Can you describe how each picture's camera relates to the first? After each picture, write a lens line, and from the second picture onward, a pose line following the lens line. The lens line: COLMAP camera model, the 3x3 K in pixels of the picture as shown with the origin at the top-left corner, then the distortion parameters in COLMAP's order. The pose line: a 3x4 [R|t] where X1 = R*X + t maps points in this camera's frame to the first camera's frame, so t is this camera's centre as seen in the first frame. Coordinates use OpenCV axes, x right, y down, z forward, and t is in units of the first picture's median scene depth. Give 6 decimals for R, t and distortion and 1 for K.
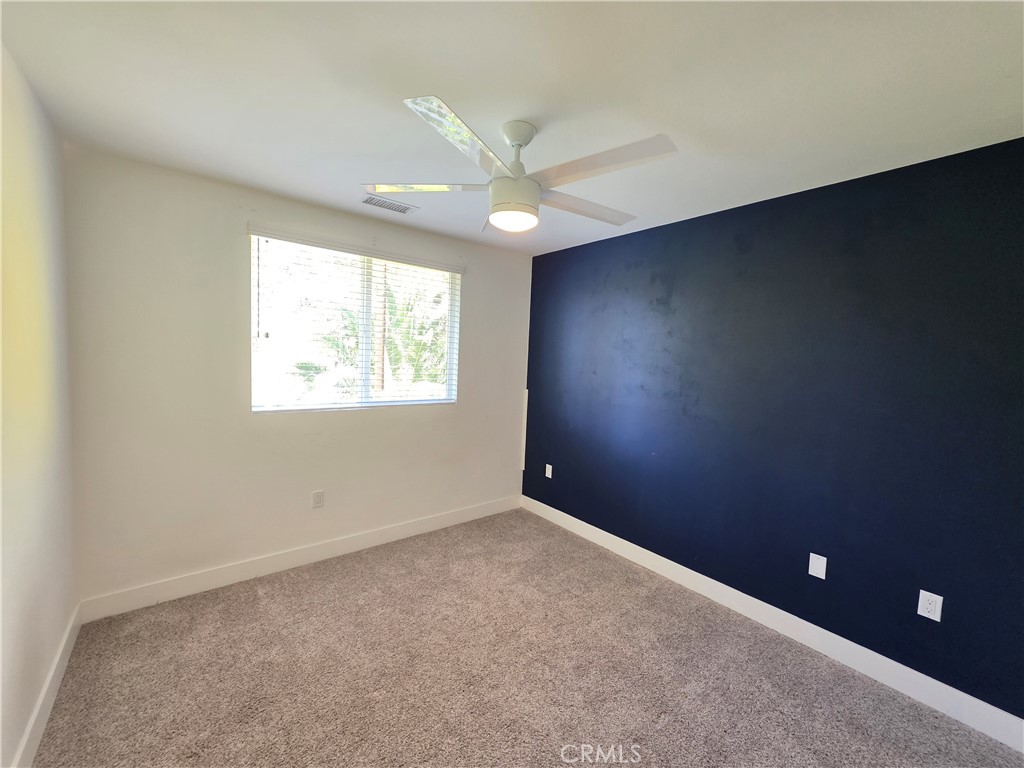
lens RADIAL K [[405.3, 0, 512.1], [0, 405.3, 383.6], [0, 0, 1]] dist [0.001249, 0.000346]
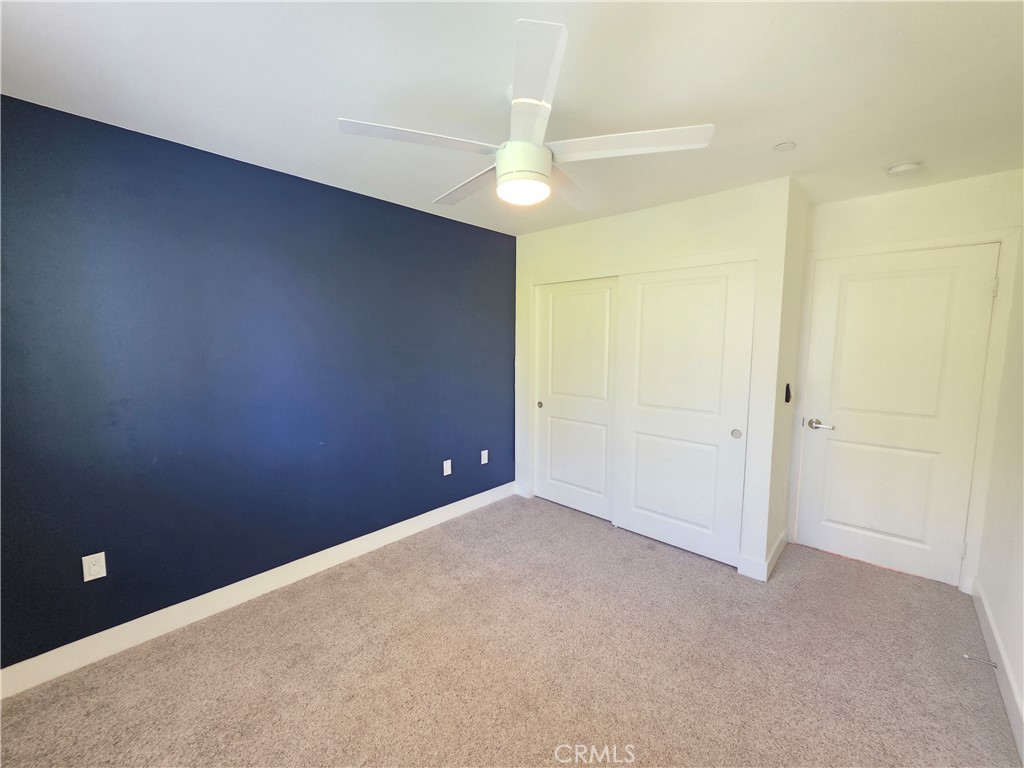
lens RADIAL K [[405.3, 0, 512.6], [0, 405.3, 381.7], [0, 0, 1]] dist [0.001249, 0.000346]
pose [[-0.150384, -0.136051, 0.979222, -0.567042], [0.049368, 0.988217, 0.144882, -0.067227], [-0.987394, 0.070130, -0.141895, 0.706621]]
